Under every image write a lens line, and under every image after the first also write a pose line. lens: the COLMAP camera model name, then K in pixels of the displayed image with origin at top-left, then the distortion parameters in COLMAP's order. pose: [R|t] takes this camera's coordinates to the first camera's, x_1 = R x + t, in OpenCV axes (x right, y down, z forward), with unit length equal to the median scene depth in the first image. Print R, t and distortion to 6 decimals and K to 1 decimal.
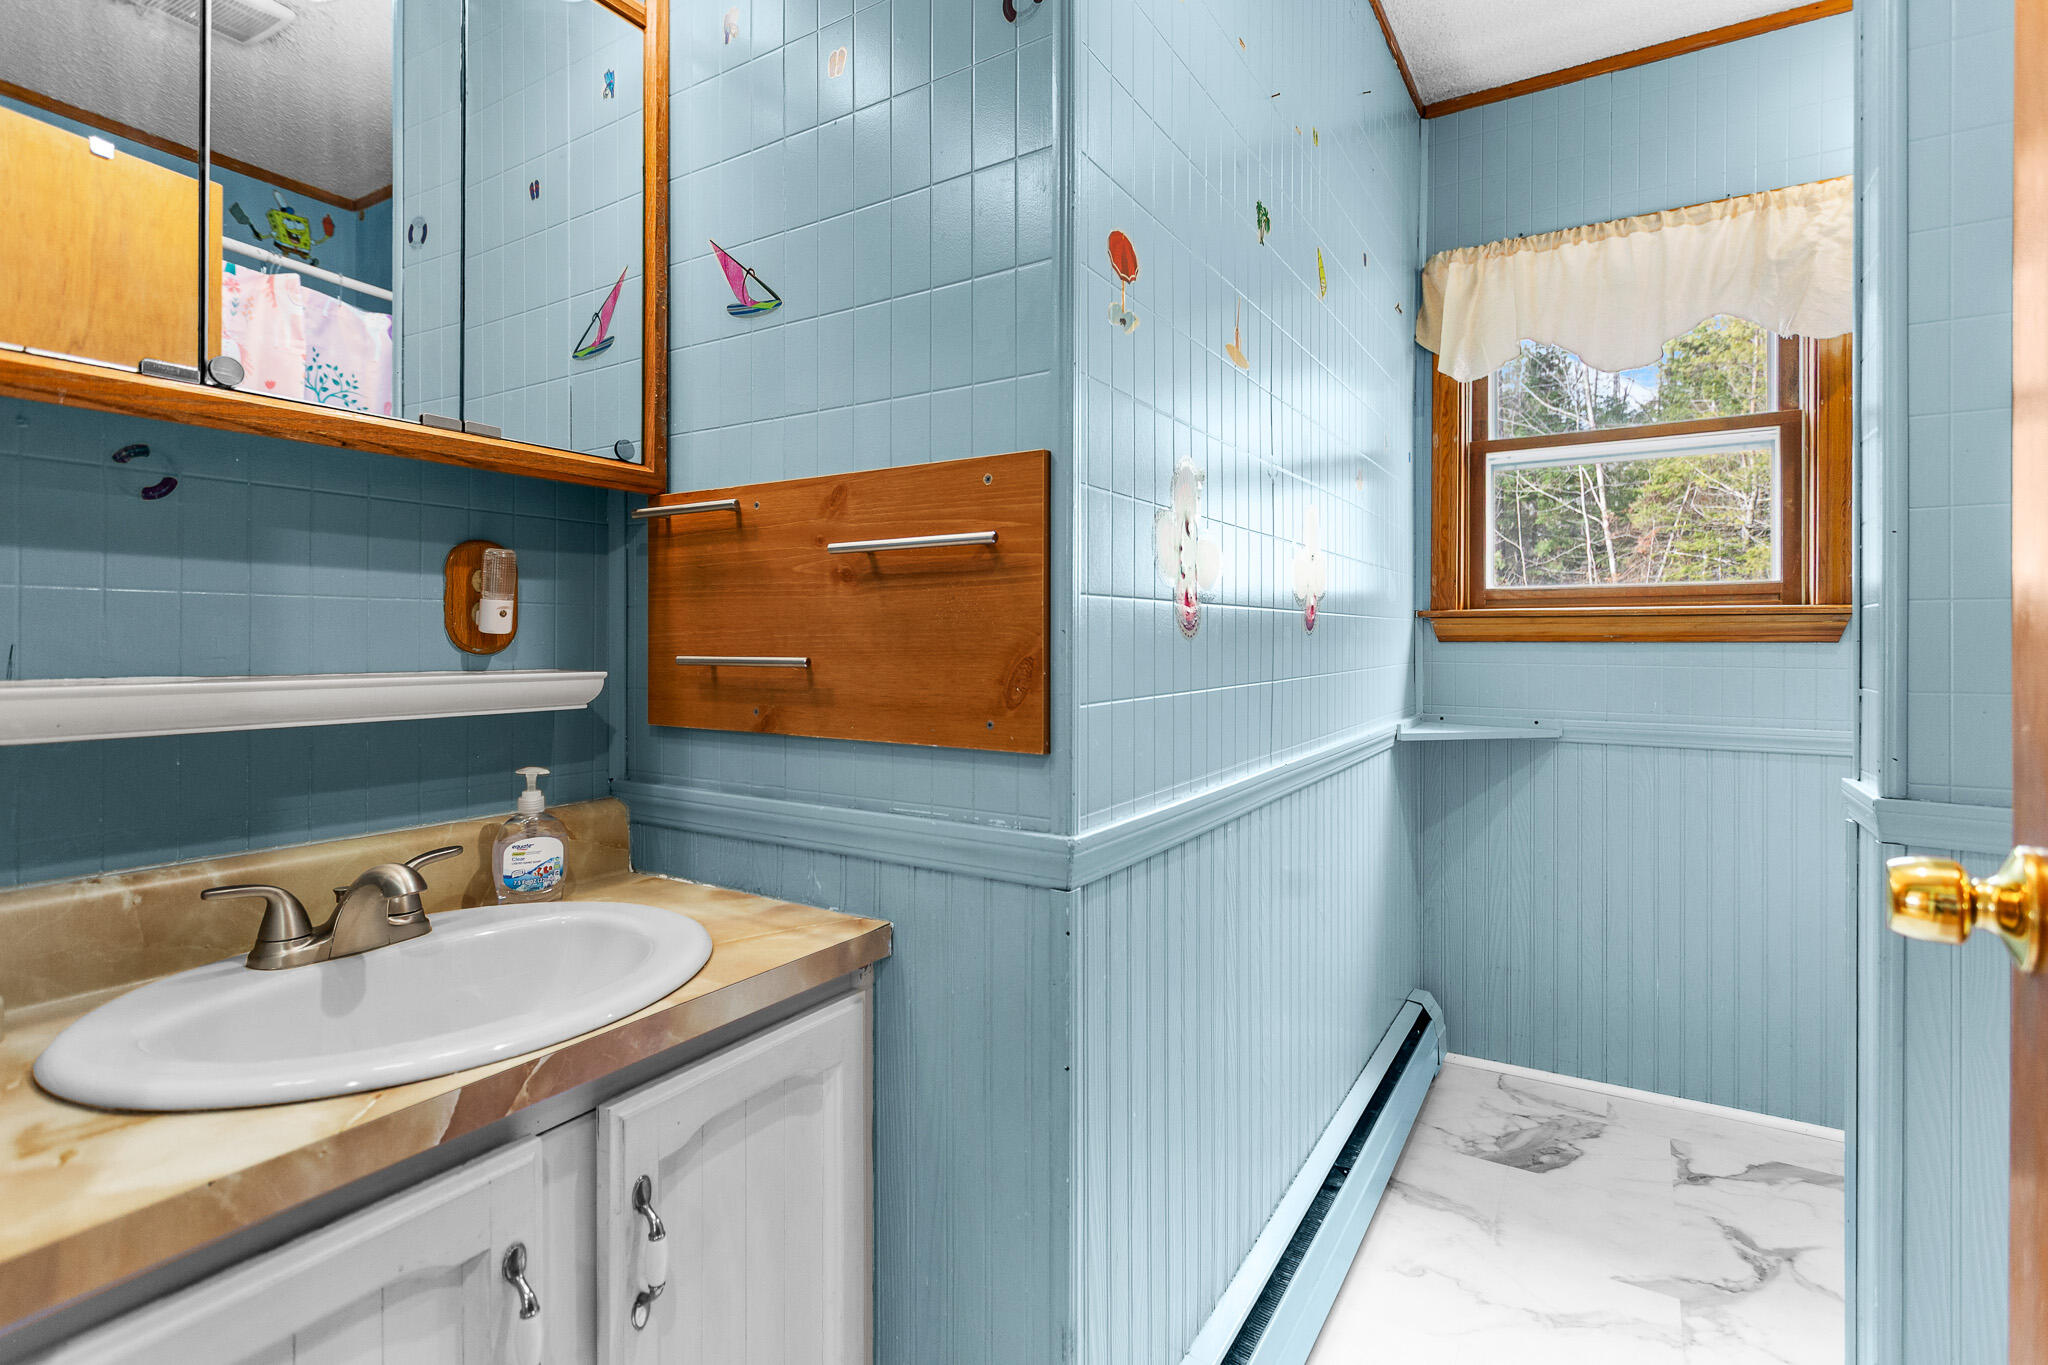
lens RADIAL K [[981.9, 0, 1020.7], [0, 981.9, 675.8], [0, 0, 1]] dist [0.000561, 0.000922]
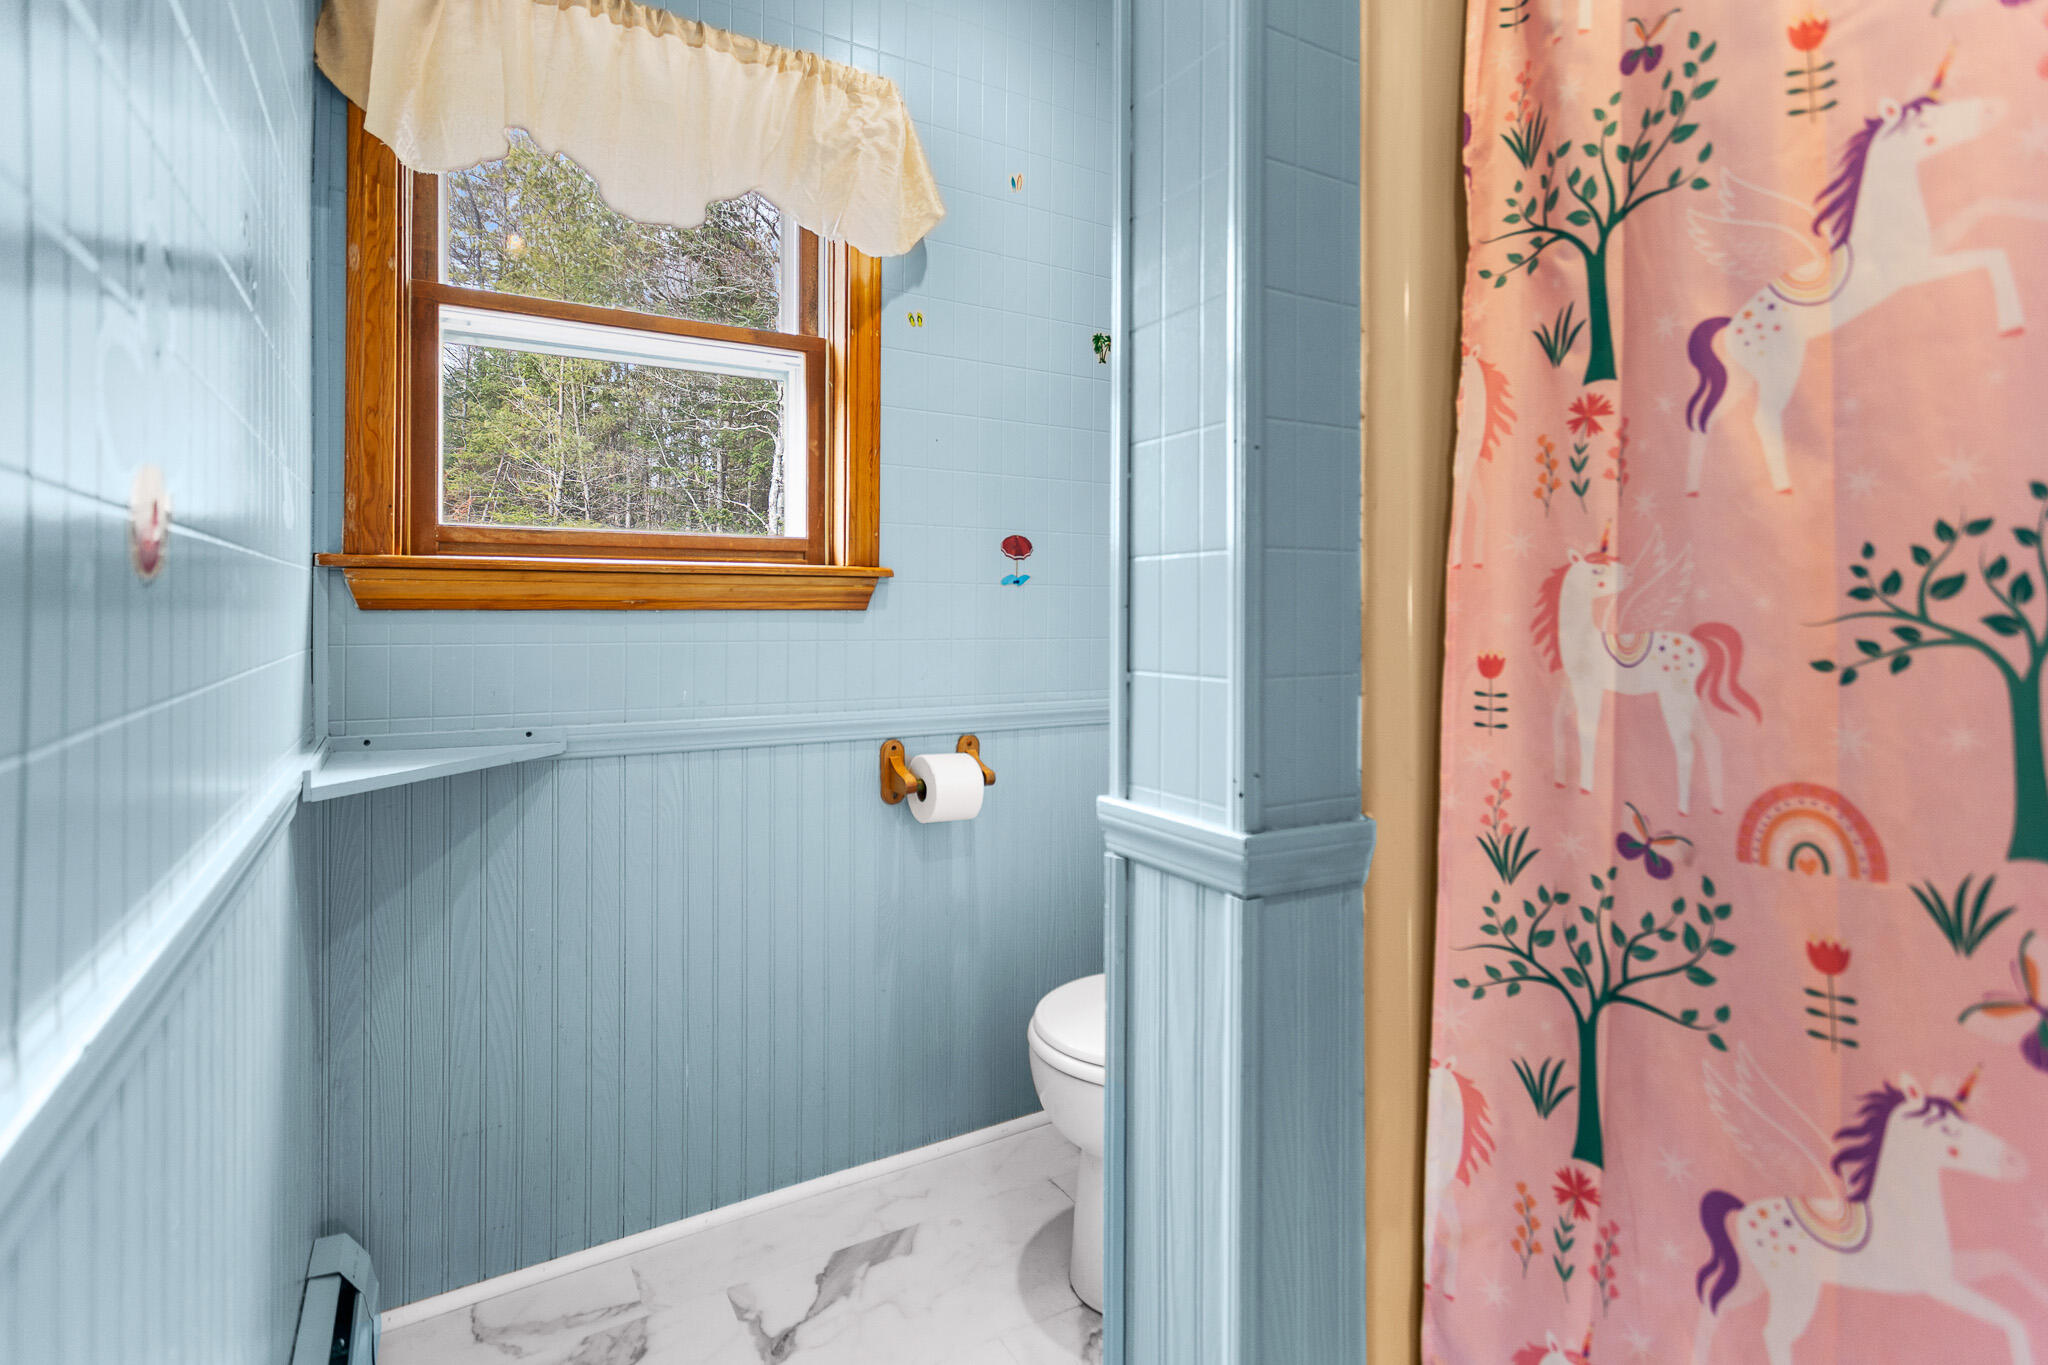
lens RADIAL K [[1004.4, 0, 1022.9], [0, 1004.4, 599.1], [0, 0, 1]] dist [0.001252, 0.000885]
pose [[0.468535, 0.008191, 0.883407, 0.096398], [0.031321, 0.999174, -0.025876, -0.014643], [-0.882890, 0.039793, 0.467891, 0.417227]]
